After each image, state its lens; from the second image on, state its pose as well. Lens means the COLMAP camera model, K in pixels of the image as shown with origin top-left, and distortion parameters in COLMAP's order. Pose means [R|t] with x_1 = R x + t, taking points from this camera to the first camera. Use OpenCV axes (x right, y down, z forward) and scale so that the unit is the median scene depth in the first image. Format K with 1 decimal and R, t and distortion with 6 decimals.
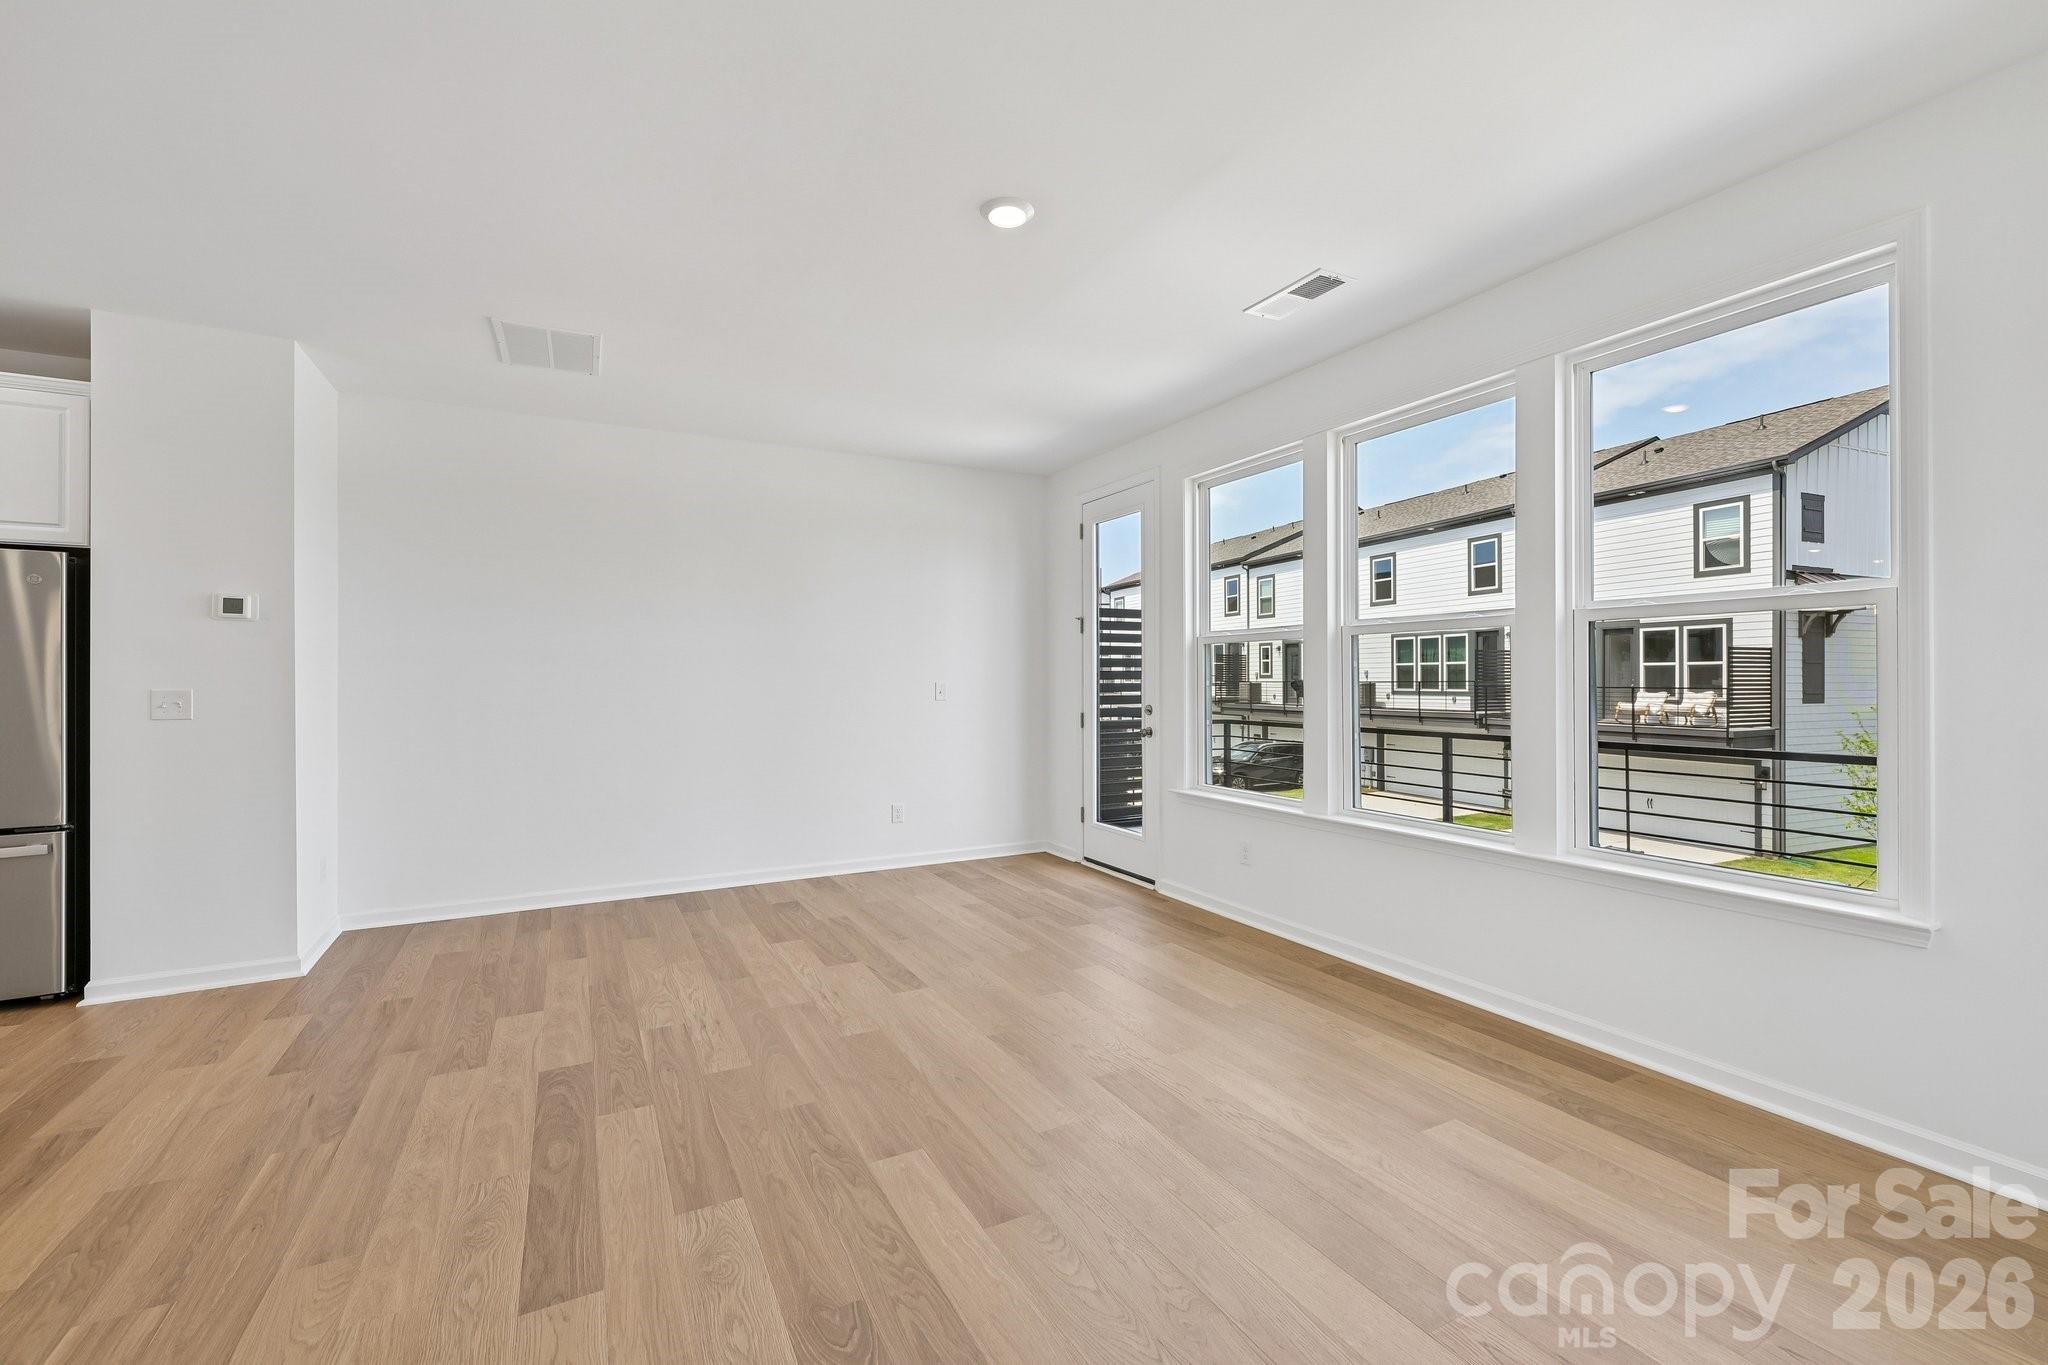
lens RADIAL K [[841.5, 0, 1017.3], [0, 841.5, 686.4], [0, 0, 1]] dist [-0.001442, -0.000348]
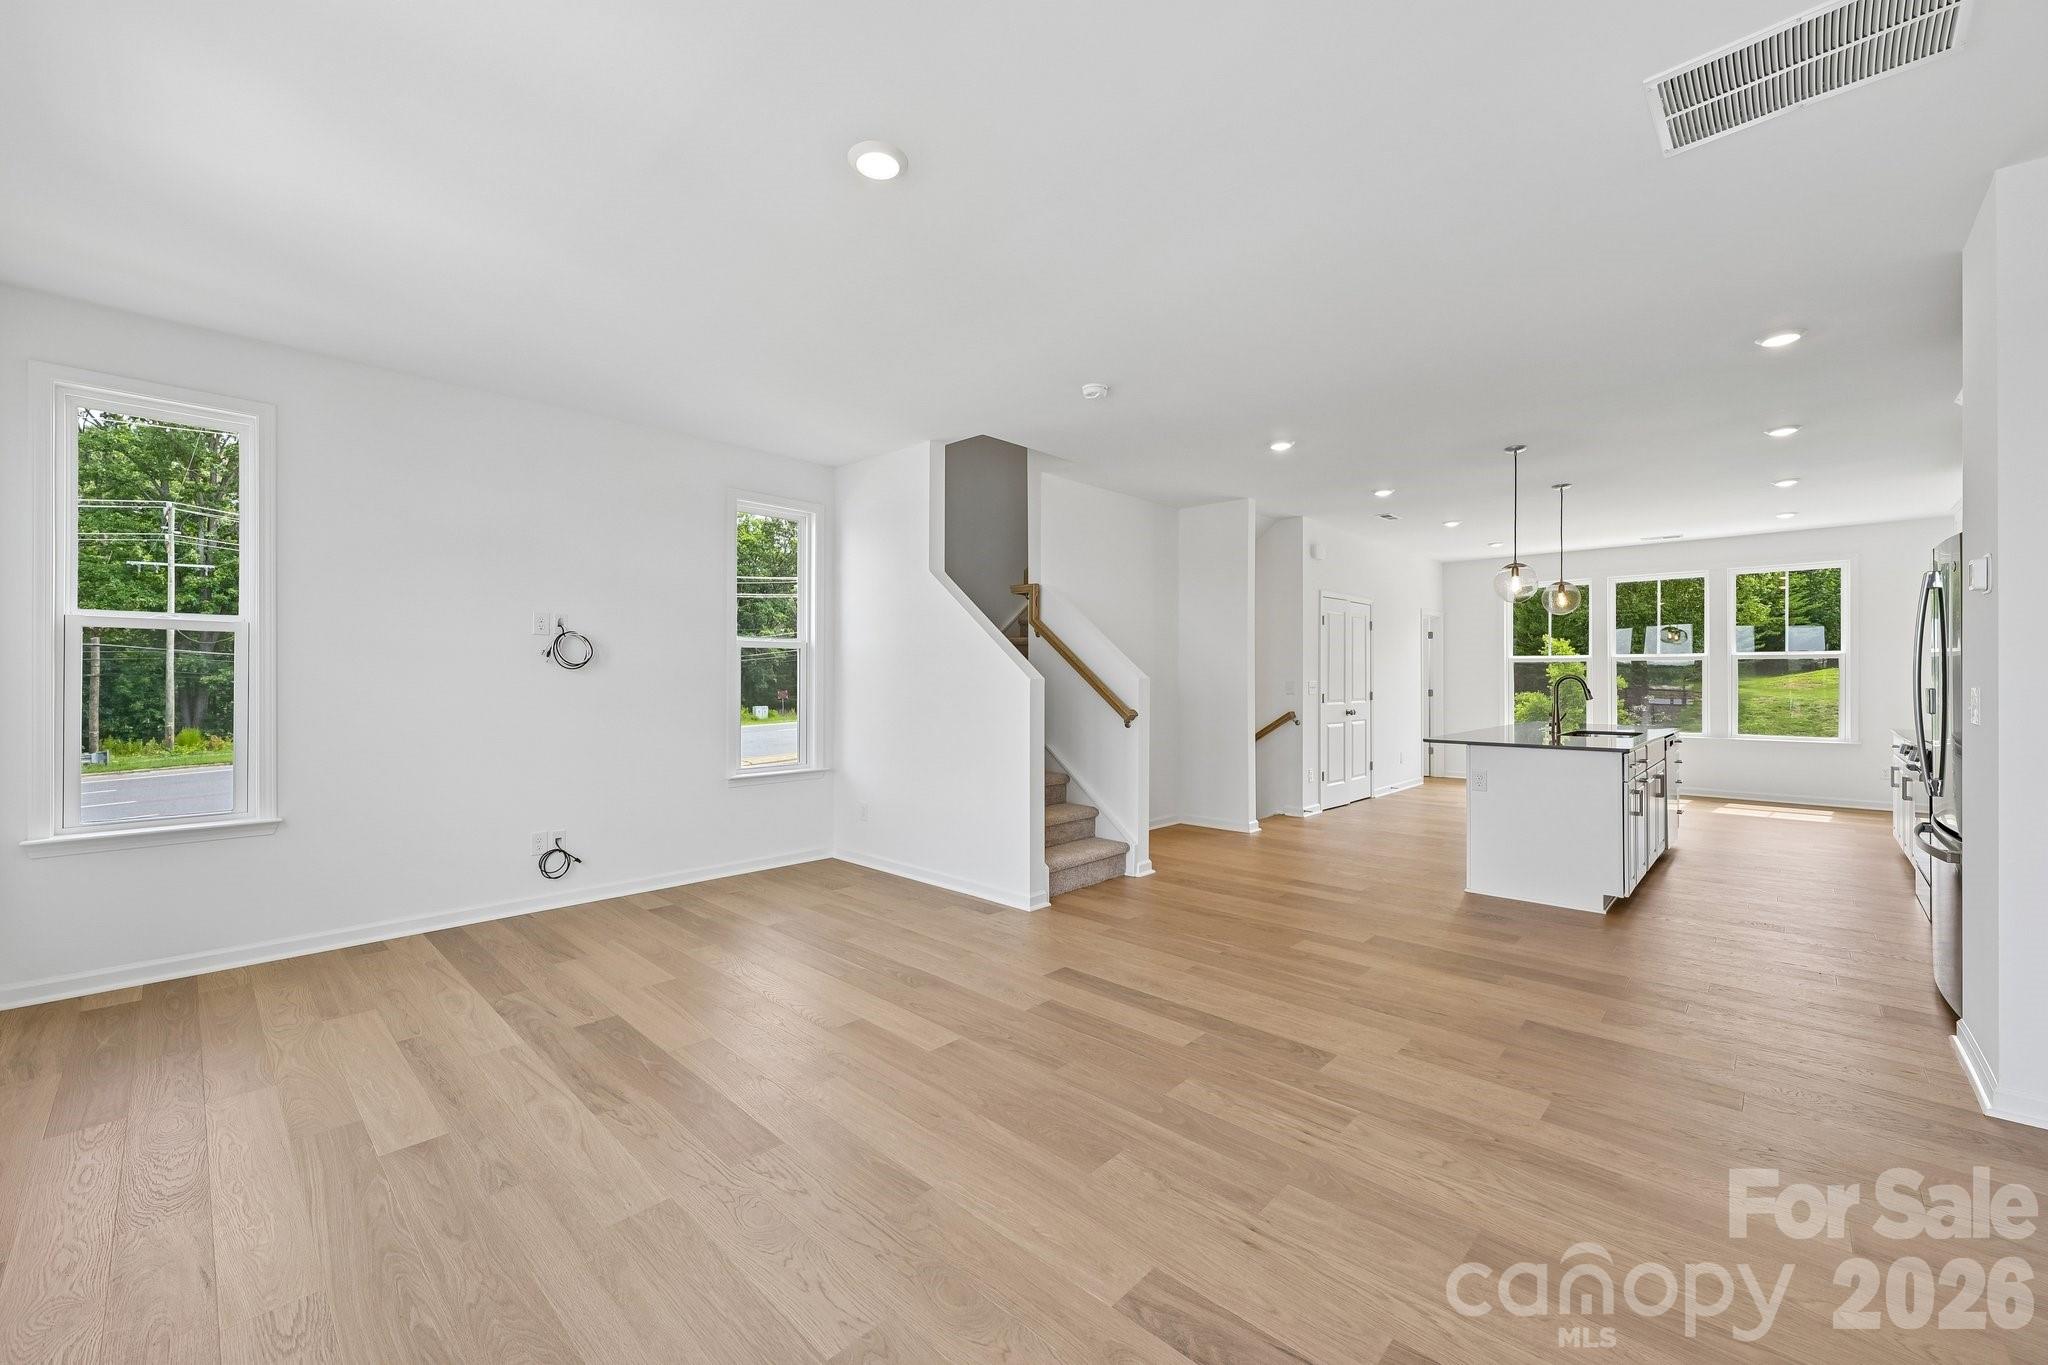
lens RADIAL K [[813.0, 0, 1016.5], [0, 813.0, 678.6], [0, 0, 1]] dist [-0.000212, 0.000229]
pose [[-0.948599, 0.002309, -0.316471, 0.127796], [-0.000098, 0.999971, 0.007590, -0.012916], [0.316479, 0.007230, -0.948572, 1.904057]]
